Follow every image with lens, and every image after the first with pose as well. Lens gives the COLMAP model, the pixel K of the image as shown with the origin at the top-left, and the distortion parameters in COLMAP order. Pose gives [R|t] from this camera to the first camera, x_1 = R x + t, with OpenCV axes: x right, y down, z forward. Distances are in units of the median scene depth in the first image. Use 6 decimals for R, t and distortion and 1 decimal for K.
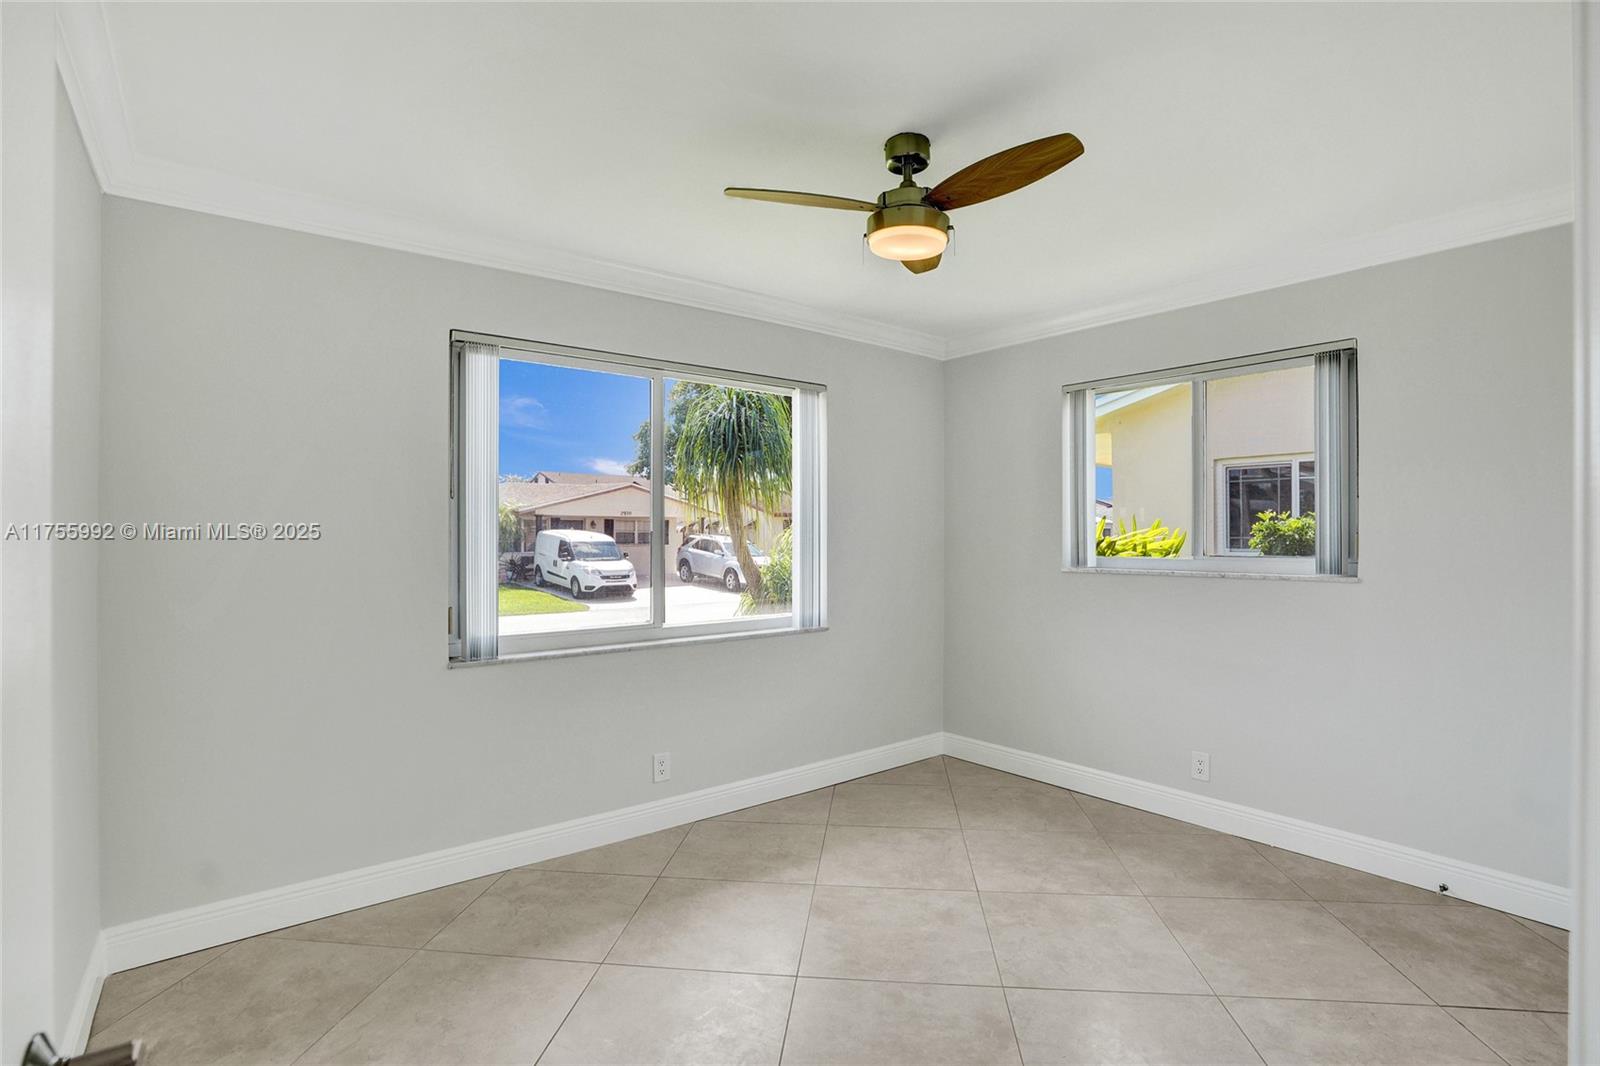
lens RADIAL K [[760.7, 0, 800.8], [0, 760.7, 529.6], [0, 0, 1]] dist [-0.060533, 0.017643]
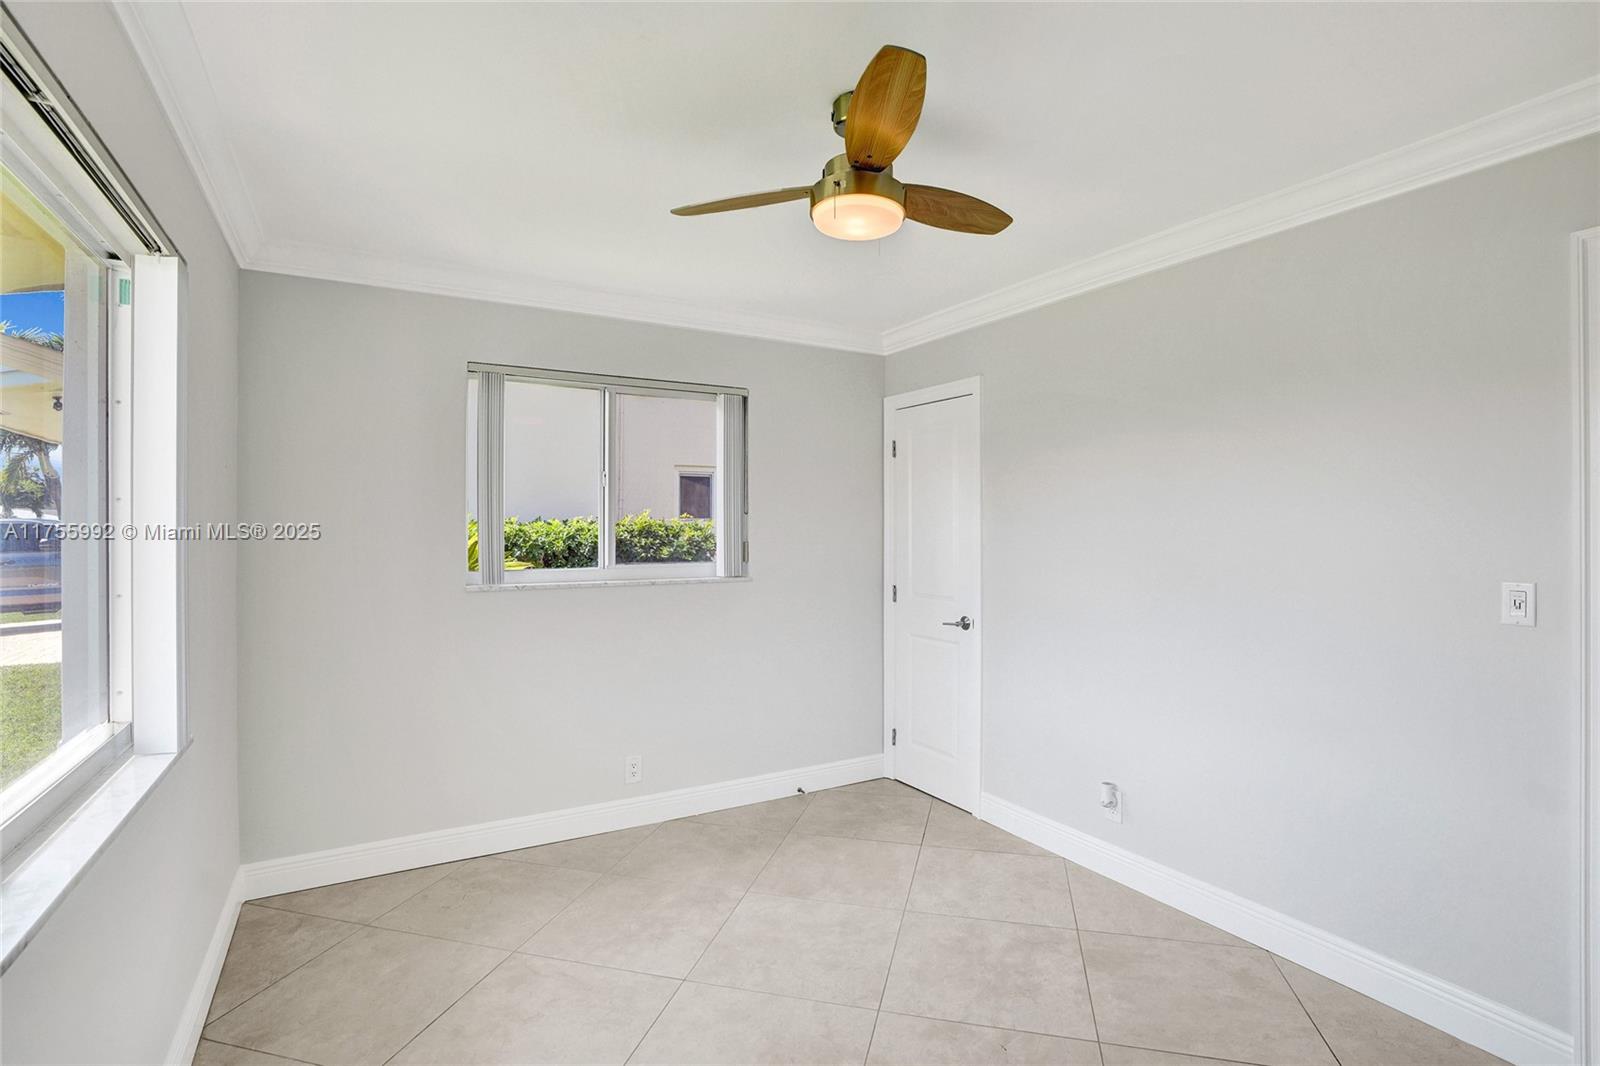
lens RADIAL K [[760.7, 0, 795.4], [0, 760.7, 528.6], [0, 0, 1]] dist [-0.060533, 0.017643]
pose [[0.150570, 0.007495, 0.988571, -0.497738], [0.000949, 0.999970, -0.007726, -0.006810], [-0.988599, 0.002102, 0.150558, 0.670956]]
